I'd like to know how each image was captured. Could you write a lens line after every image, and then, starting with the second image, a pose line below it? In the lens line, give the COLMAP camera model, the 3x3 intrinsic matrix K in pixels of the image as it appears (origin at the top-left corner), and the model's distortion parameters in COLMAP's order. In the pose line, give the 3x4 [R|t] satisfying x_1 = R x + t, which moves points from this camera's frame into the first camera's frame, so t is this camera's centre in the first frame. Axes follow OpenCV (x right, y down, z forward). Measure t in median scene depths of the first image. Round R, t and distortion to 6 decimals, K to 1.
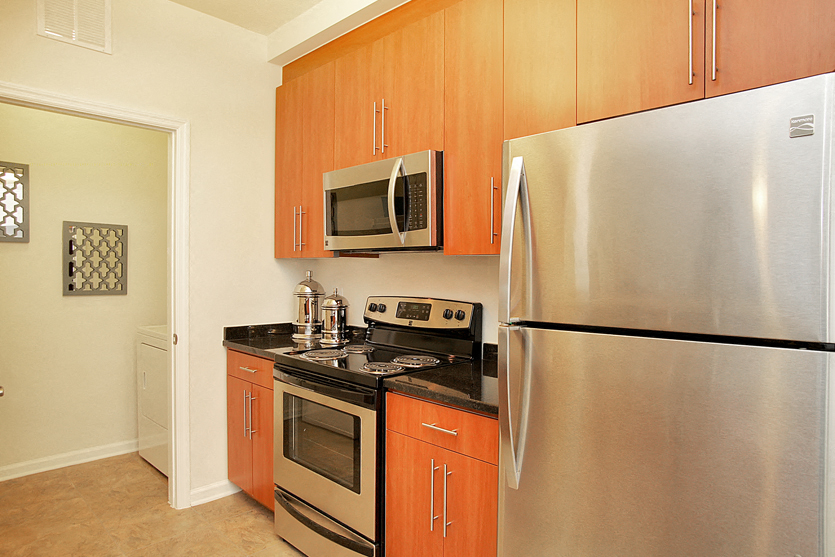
lens RADIAL K [[516.9, 0, 419.0], [0, 516.9, 272.3], [0, 0, 1]] dist [-0.023935, 0.010649]
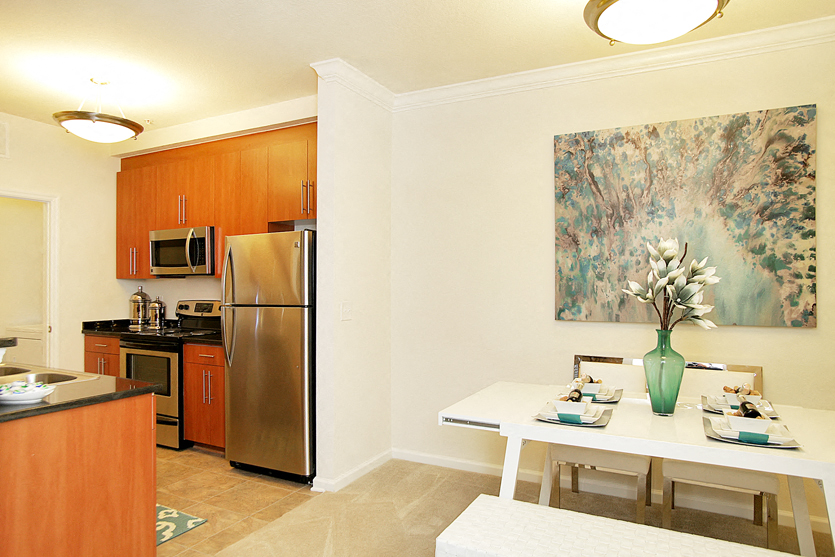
lens RADIAL K [[516.9, 0, 419.5], [0, 516.9, 285.1], [0, 0, 1]] dist [-0.023935, 0.010649]
pose [[0.955075, -0.007303, 0.296275, 0.175790], [0.008523, 0.999960, -0.002829, 0.006166], [-0.296242, 0.005228, 0.955098, -0.955877]]
